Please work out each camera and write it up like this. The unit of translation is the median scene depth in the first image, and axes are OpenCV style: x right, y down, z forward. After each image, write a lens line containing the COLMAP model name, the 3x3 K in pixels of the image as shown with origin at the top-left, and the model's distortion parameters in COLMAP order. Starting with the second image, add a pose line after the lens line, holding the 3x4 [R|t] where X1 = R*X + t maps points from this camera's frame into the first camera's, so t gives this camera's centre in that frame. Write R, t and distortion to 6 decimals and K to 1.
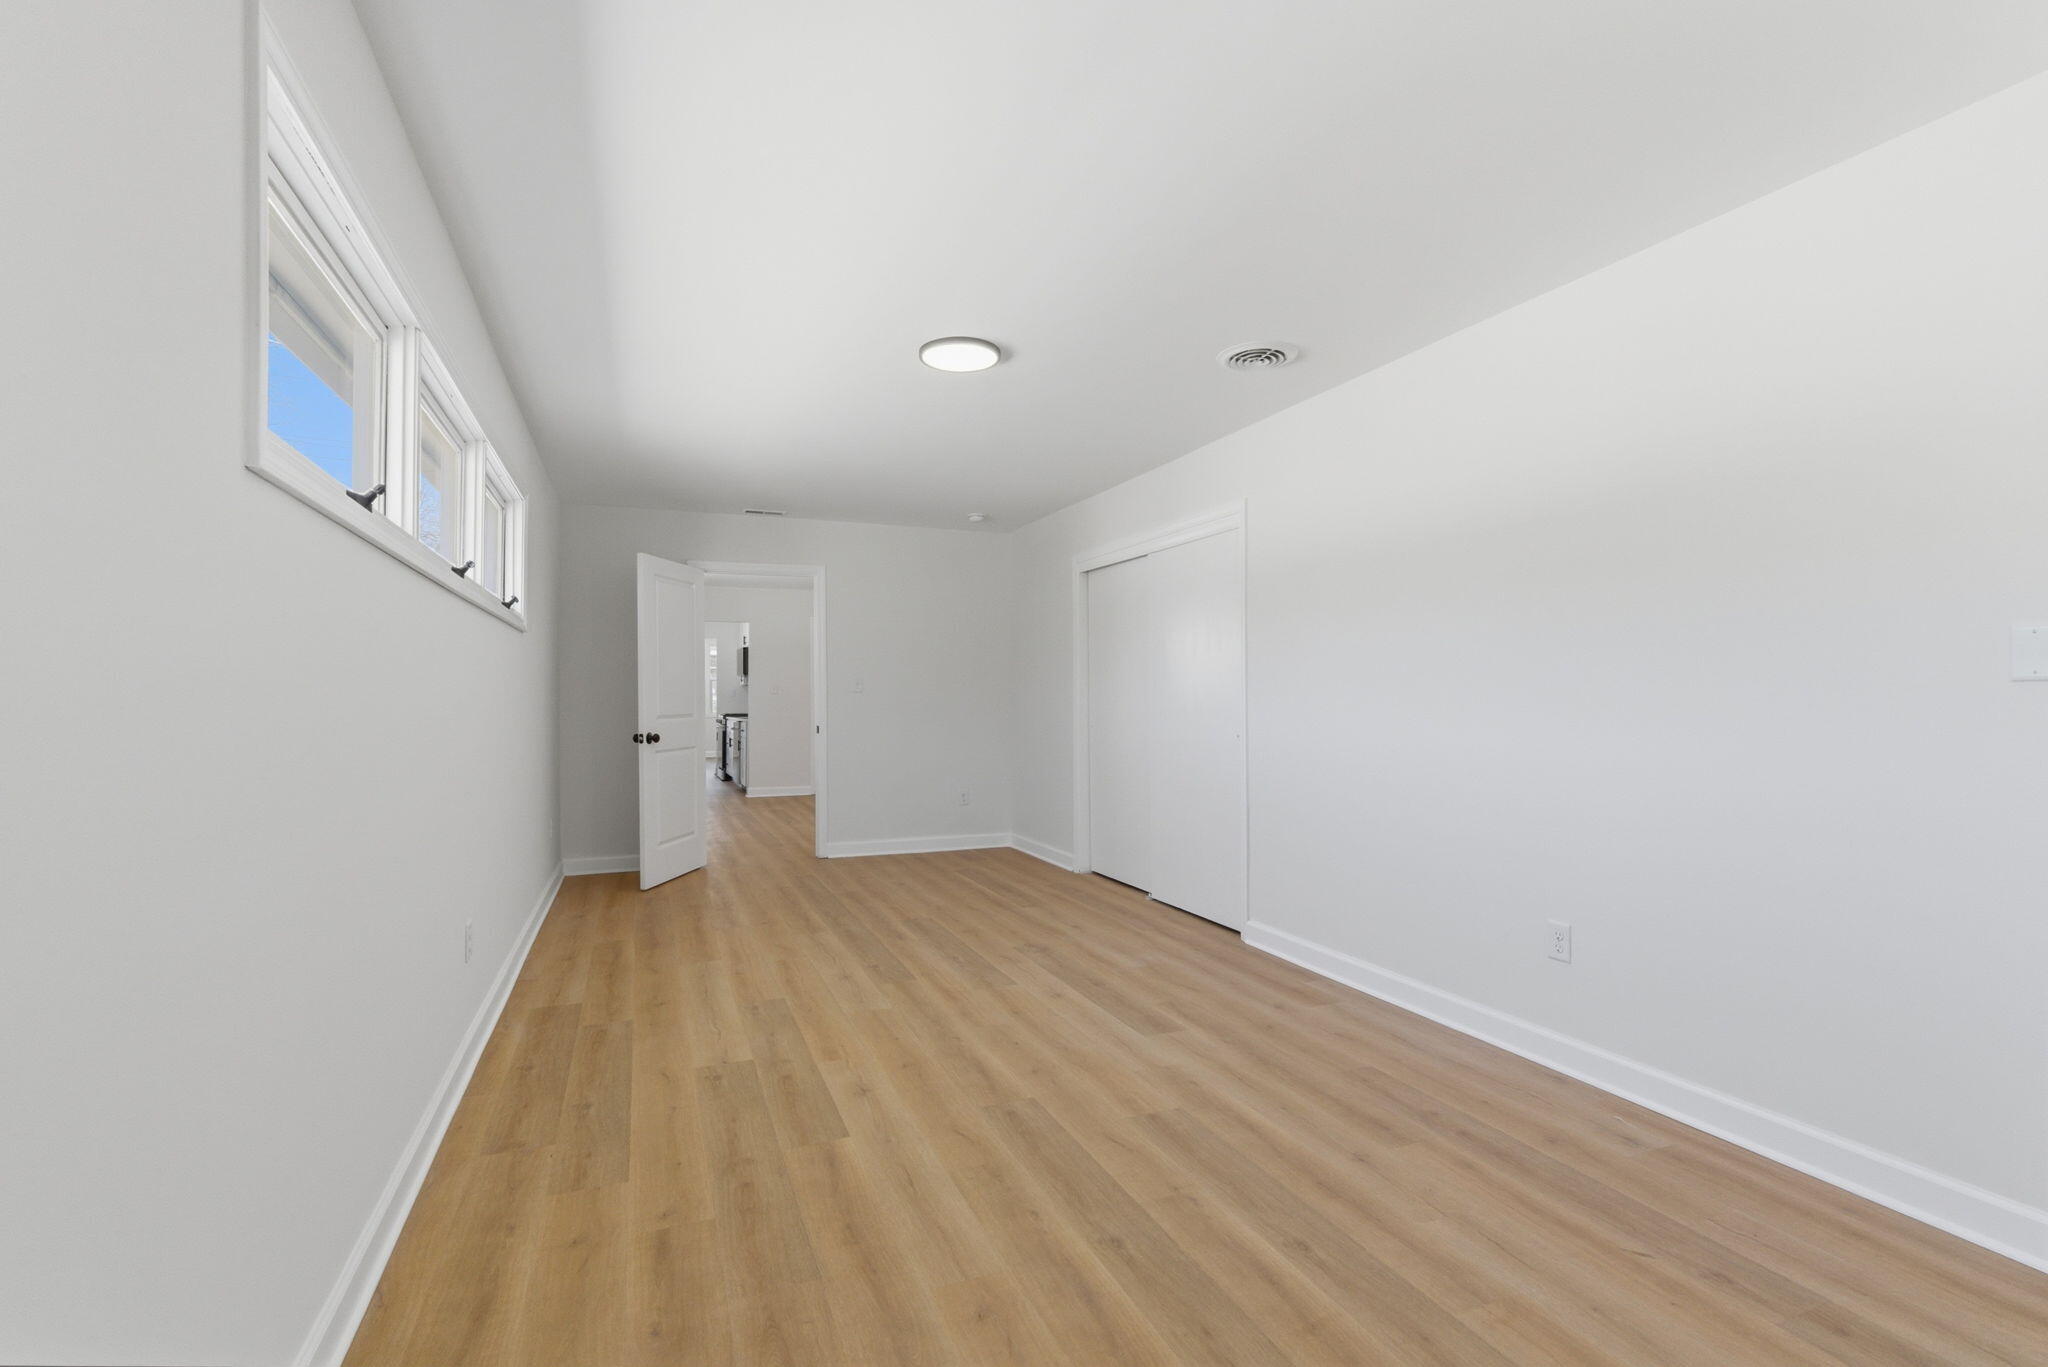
lens RADIAL K [[949.7, 0, 1020.6], [0, 949.7, 692.6], [0, 0, 1]] dist [0.014506, -0.000427]
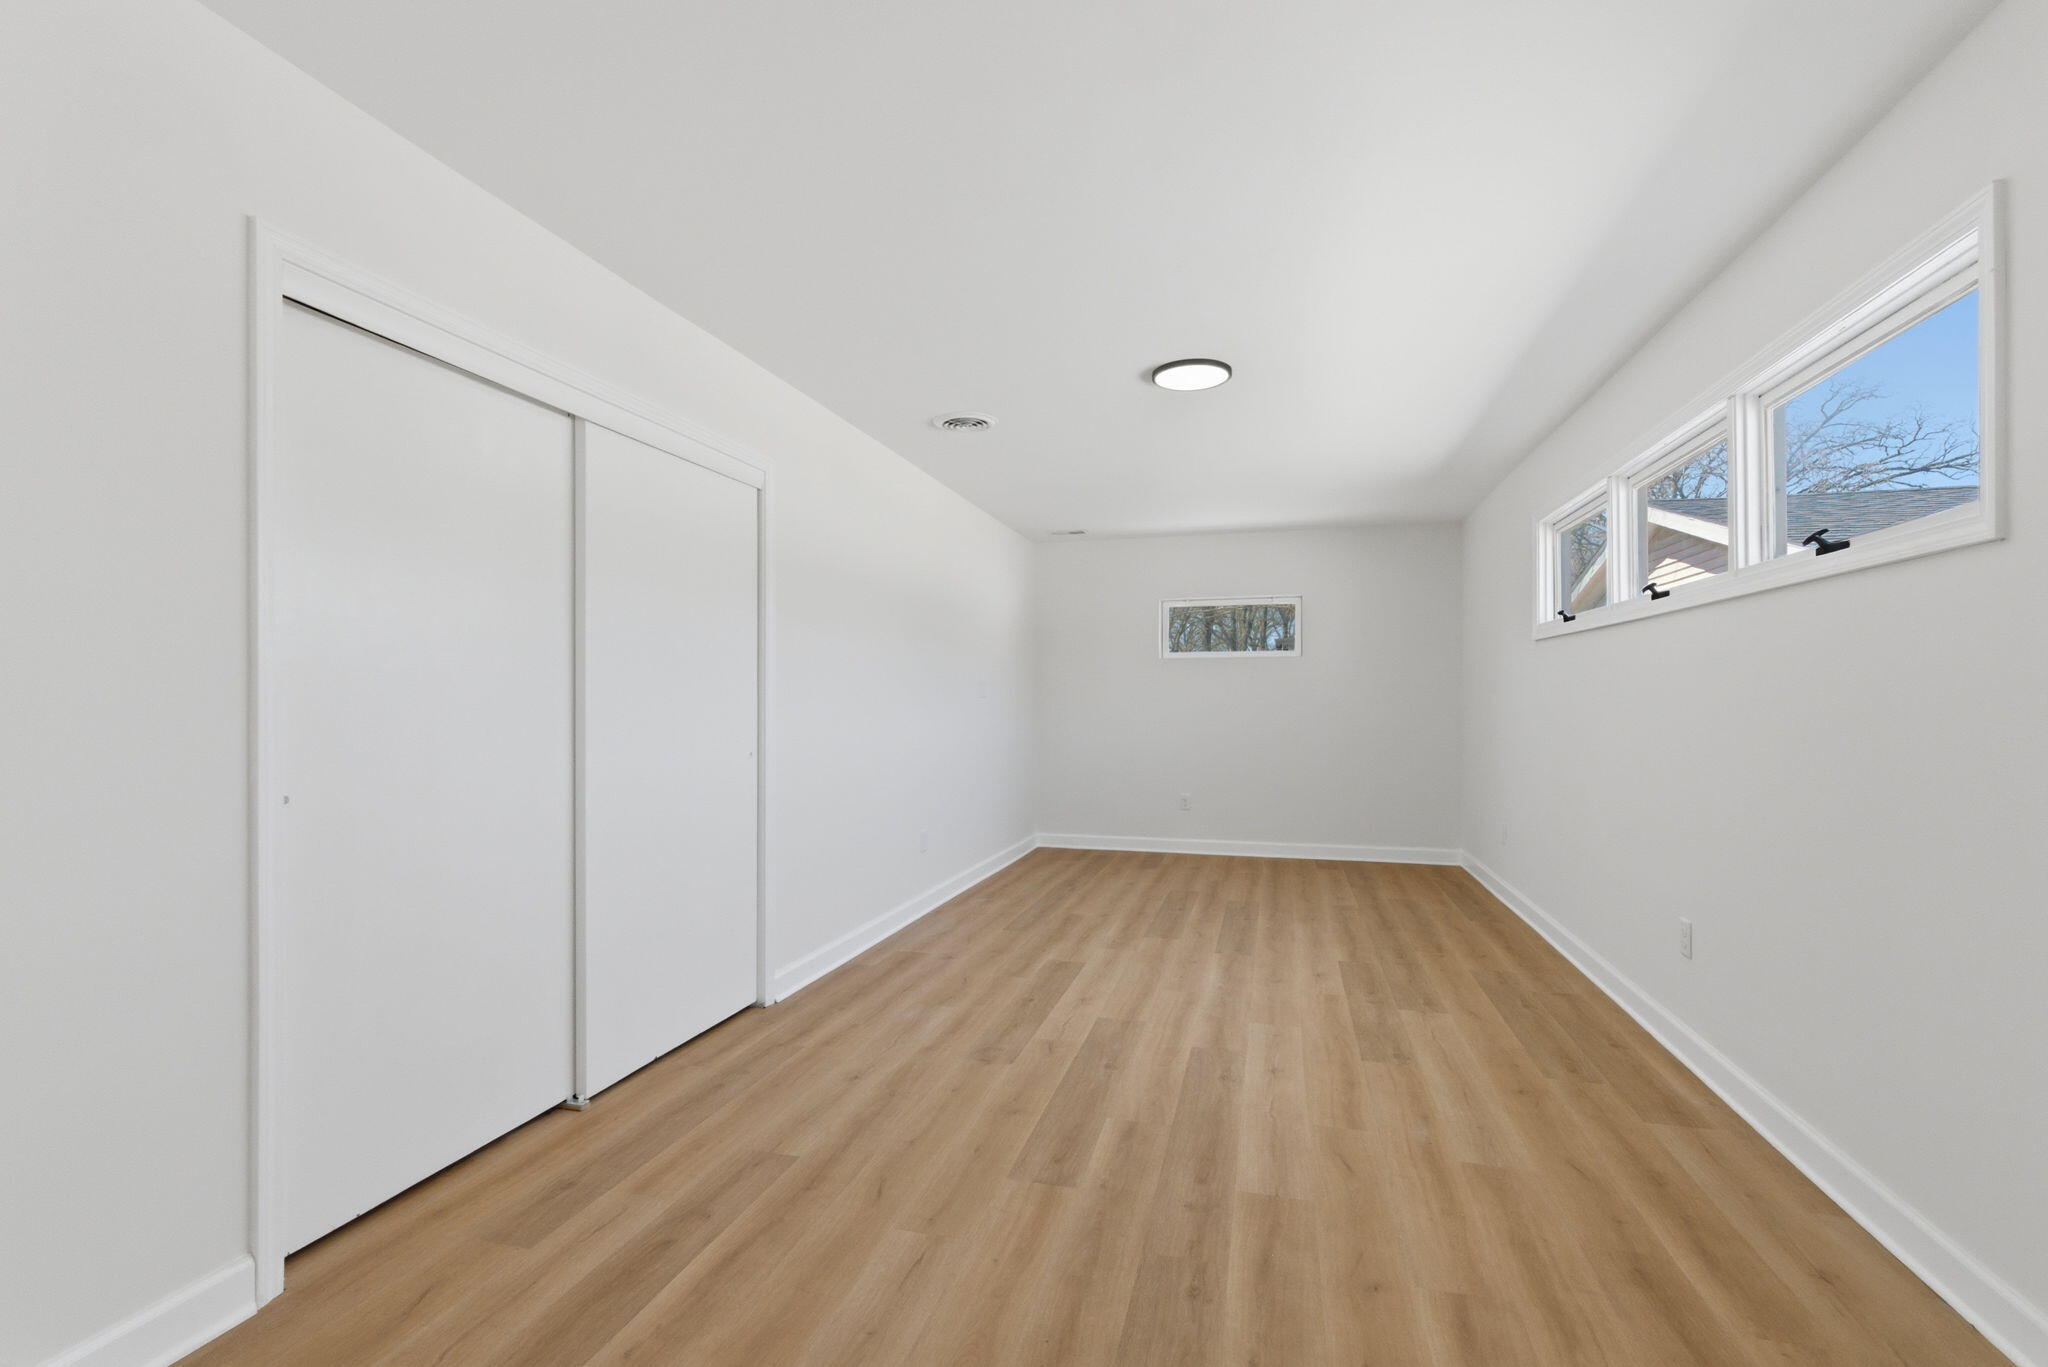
lens RADIAL K [[949.7, 0, 1019.1], [0, 949.7, 686.6], [0, 0, 1]] dist [0.014506, -0.000427]
pose [[-0.797421, 0.010954, 0.603323, -0.568601], [-0.002089, 0.999779, -0.020914, 0.009869], [-0.603419, -0.017938, -0.797222, 2.037874]]
